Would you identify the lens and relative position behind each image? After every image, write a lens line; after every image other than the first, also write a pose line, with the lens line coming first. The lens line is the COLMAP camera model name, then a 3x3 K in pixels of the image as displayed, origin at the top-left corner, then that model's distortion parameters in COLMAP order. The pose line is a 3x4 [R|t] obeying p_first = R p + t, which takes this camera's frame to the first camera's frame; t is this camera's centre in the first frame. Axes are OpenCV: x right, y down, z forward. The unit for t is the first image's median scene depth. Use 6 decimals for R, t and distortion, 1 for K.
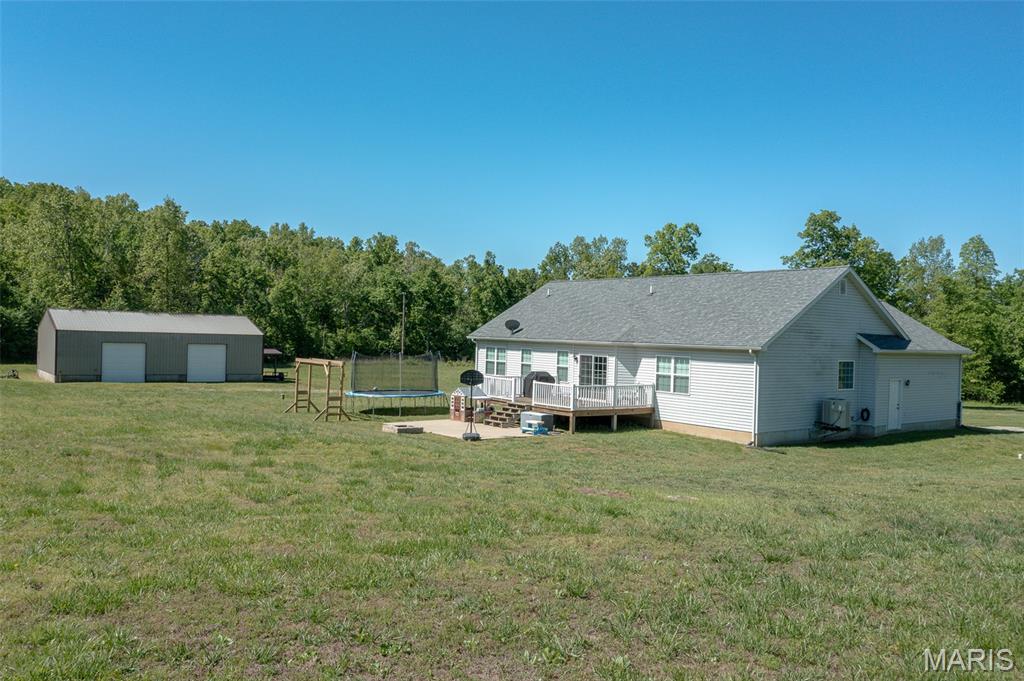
lens RADIAL K [[764.6, 0, 512.0], [0, 764.6, 340.5], [0, 0, 1]] dist [-0.002284, -0.001372]
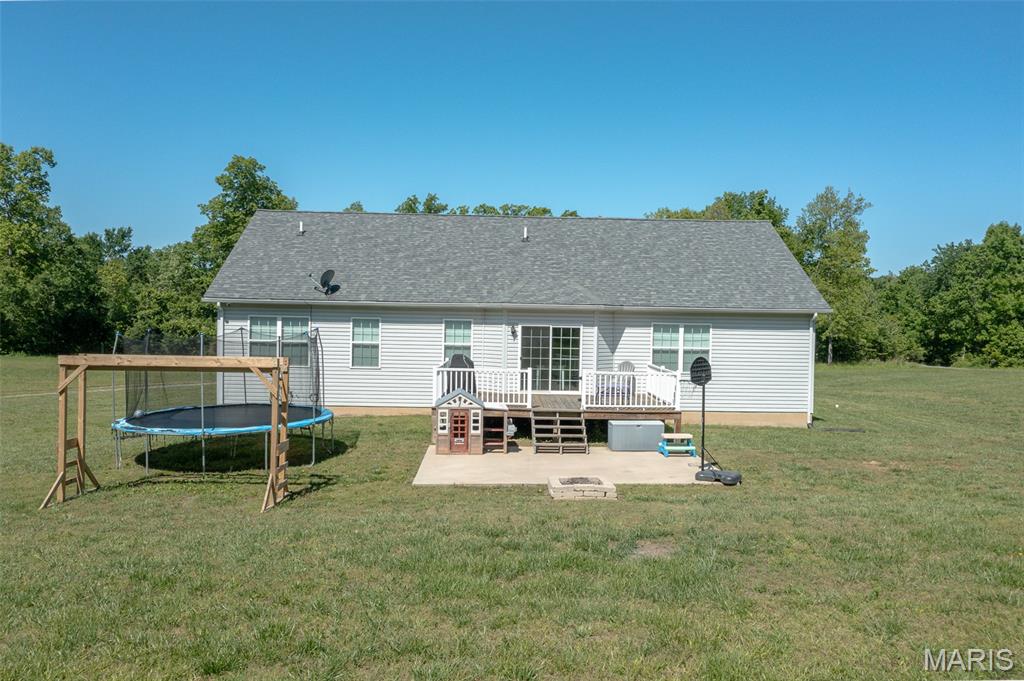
lens RADIAL K [[764.6, 0, 512.0], [0, 764.6, 340.5], [0, 0, 1]] dist [-0.002284, -0.001372]
pose [[0.652858, -0.058121, 0.755247, -0.446495], [0.008255, 0.997539, 0.069632, -0.016483], [-0.757435, -0.039225, 0.651731, 0.587989]]
